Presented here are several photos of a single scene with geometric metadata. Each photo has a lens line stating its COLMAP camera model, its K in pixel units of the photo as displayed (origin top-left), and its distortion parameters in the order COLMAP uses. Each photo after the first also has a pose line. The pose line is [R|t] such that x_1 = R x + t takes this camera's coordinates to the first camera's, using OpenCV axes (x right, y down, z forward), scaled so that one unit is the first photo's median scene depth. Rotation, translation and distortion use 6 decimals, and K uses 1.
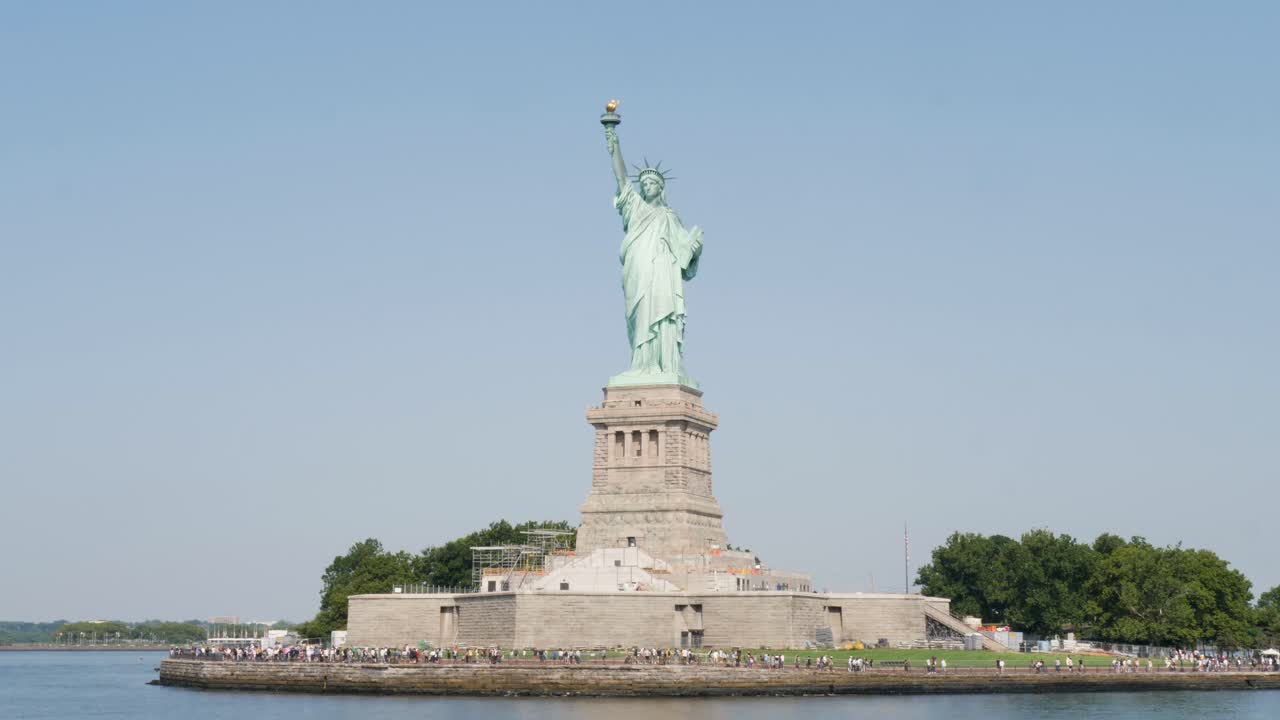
lens RADIAL K [[1866.9, 0, 638.0], [0, 1866.9, 341.7], [0, 0, 1]] dist [0.030681, -0.097451]
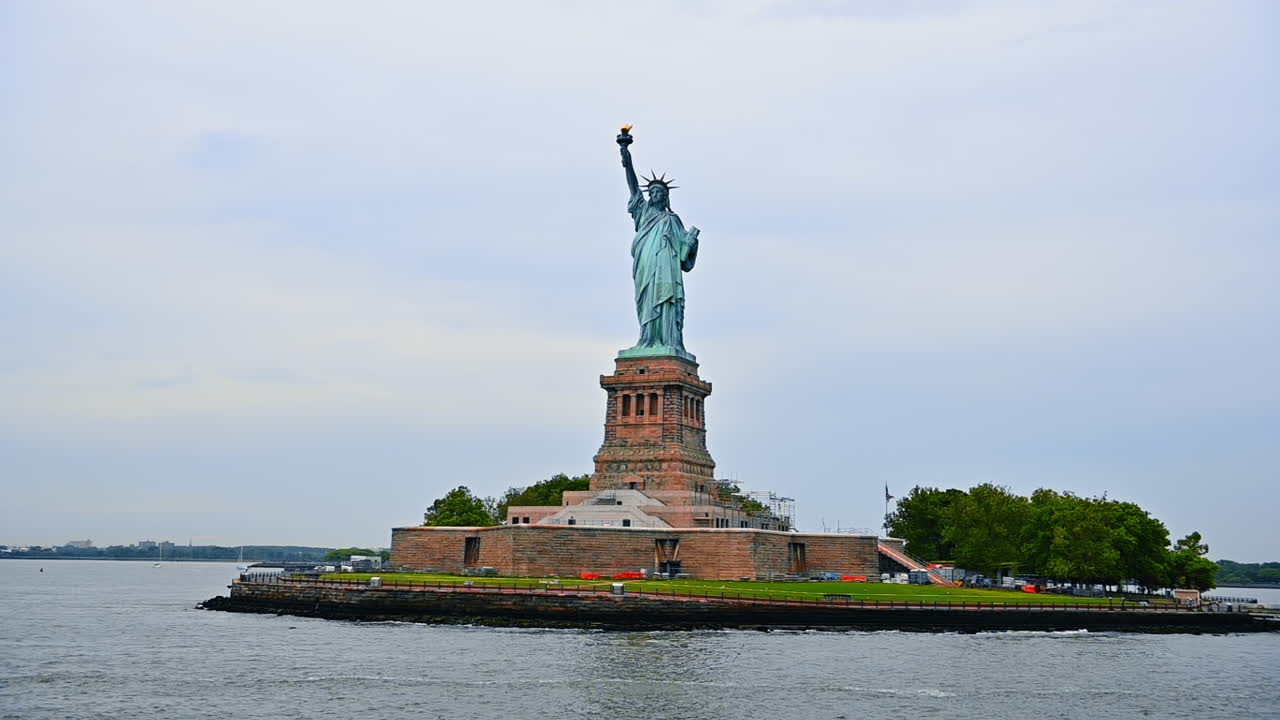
lens RADIAL K [[1193.5, 0, 640.0], [0, 1193.5, 360.0], [0, 0, 1]] dist [0.014050, 0.008402]
pose [[0.996471, 0.005696, -0.083744, 0.063251], [-0.006723, 0.999906, -0.011987, 0.034926], [0.083668, 0.012507, 0.996415, 0.235645]]
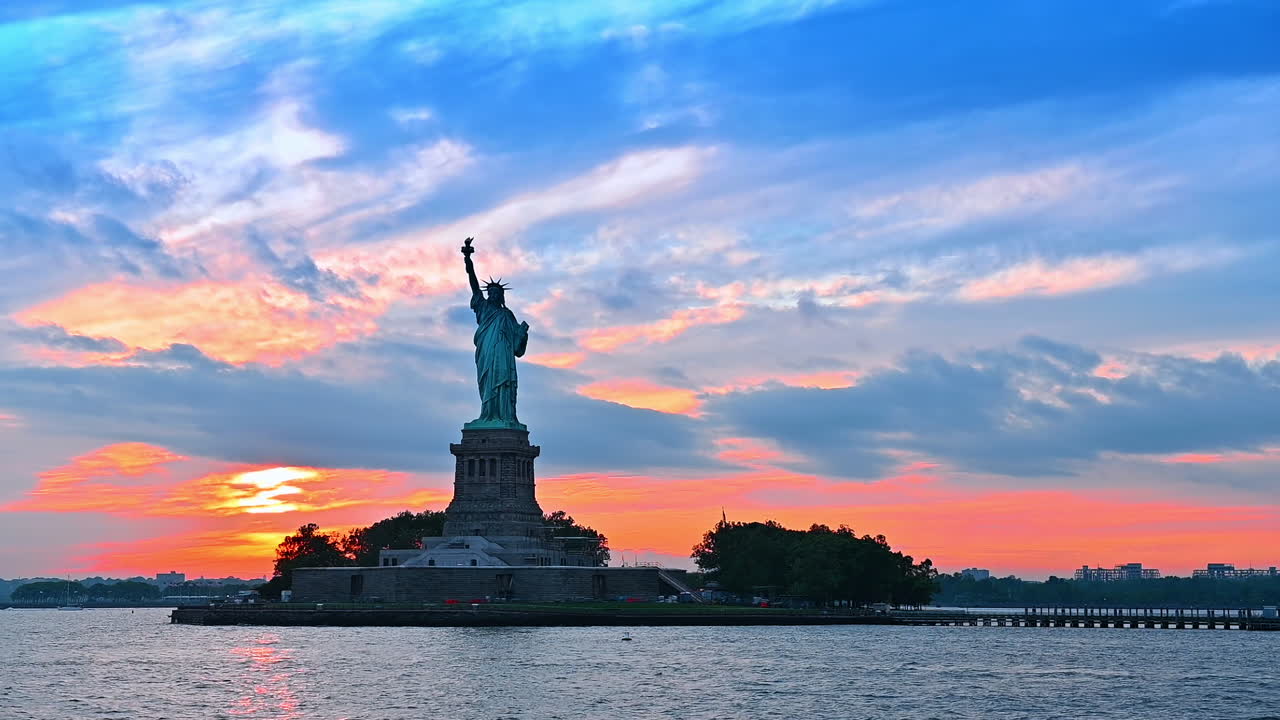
lens RADIAL K [[2090.6, 0, 640.0], [0, 2090.6, 360.0], [0, 0, 1]] dist [0.149855, 0.034124]
pose [[0.999989, 0.001948, 0.004215, 0.120222], [-0.002146, 0.998867, 0.047536, -0.114394], [-0.004117, -0.047545, 0.998861, -0.698927]]
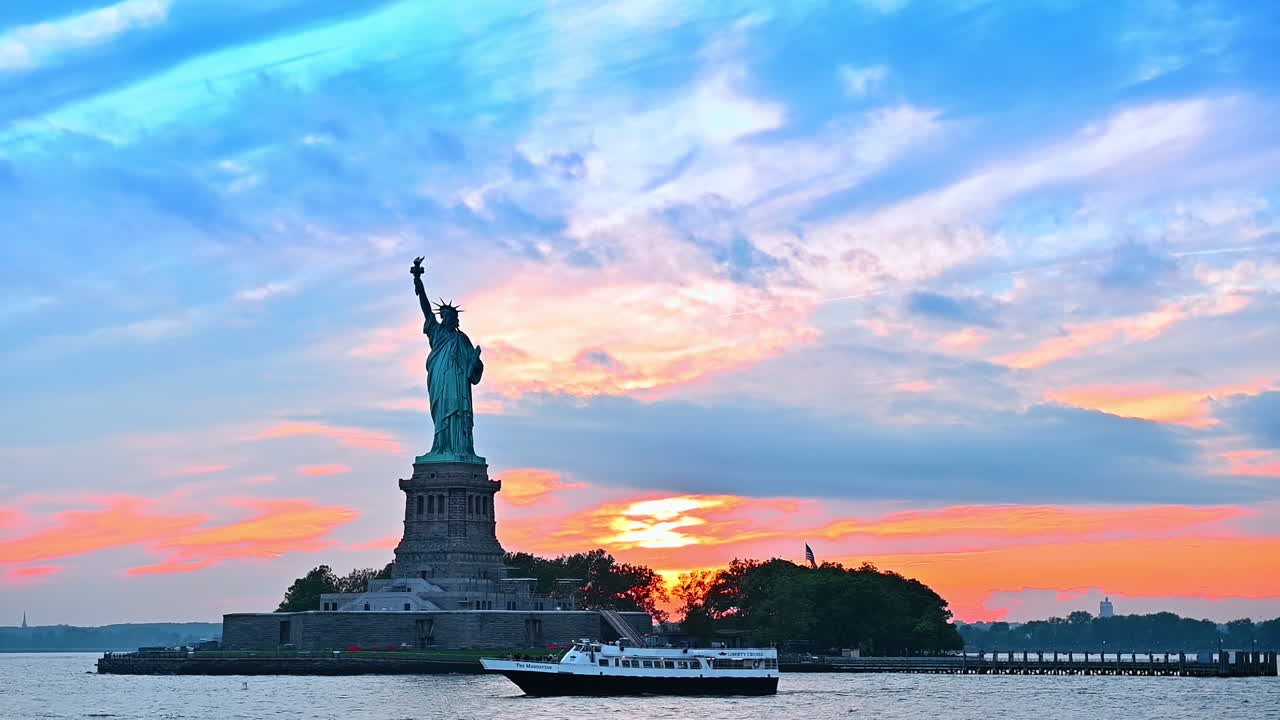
lens RADIAL K [[2473.7, 0, 689.8], [0, 2473.7, 359.7], [0, 0, 1]] dist [0.154408, -0.141265]
pose [[0.984590, -0.020601, -0.173660, 0.520179], [0.028471, 0.998671, 0.042952, -0.130048], [0.172544, -0.047234, 0.983869, -0.807227]]
